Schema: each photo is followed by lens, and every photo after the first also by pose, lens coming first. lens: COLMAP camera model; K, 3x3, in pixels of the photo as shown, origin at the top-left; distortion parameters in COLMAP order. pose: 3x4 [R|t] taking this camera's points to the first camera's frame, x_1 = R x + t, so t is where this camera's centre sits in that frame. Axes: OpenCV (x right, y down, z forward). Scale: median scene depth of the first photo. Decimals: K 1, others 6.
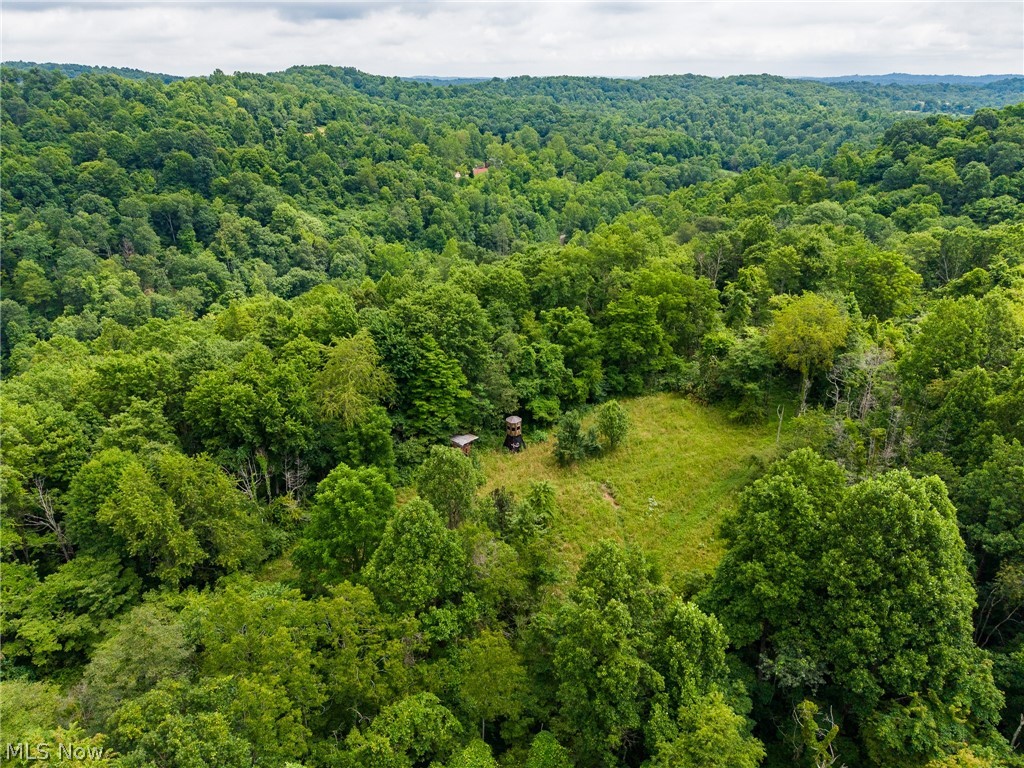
lens RADIAL K [[680.2, 0, 510.2], [0, 680.2, 384.3], [0, 0, 1]] dist [0.027804, -0.032953]
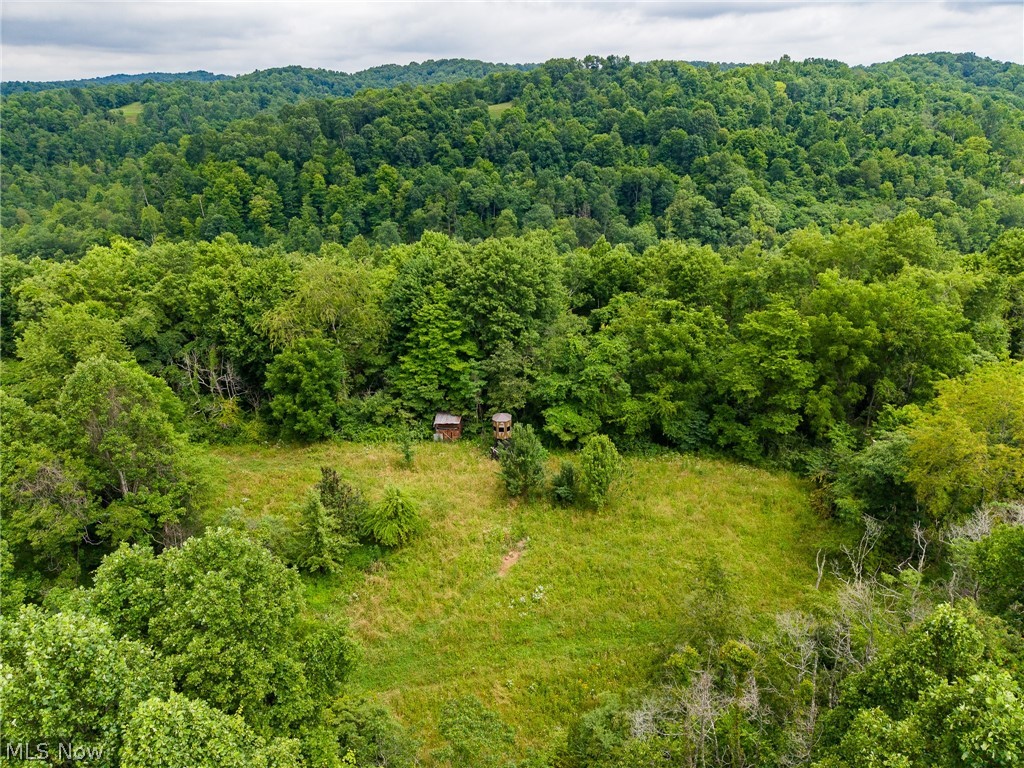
lens RADIAL K [[680.2, 0, 512.6], [0, 680.2, 383.7], [0, 0, 1]] dist [0.027804, -0.032953]
pose [[0.689232, 0.286491, -0.665494, 0.148353], [-0.286740, 0.951369, 0.112590, -0.021335], [0.665386, 0.113223, 0.737863, 0.125690]]
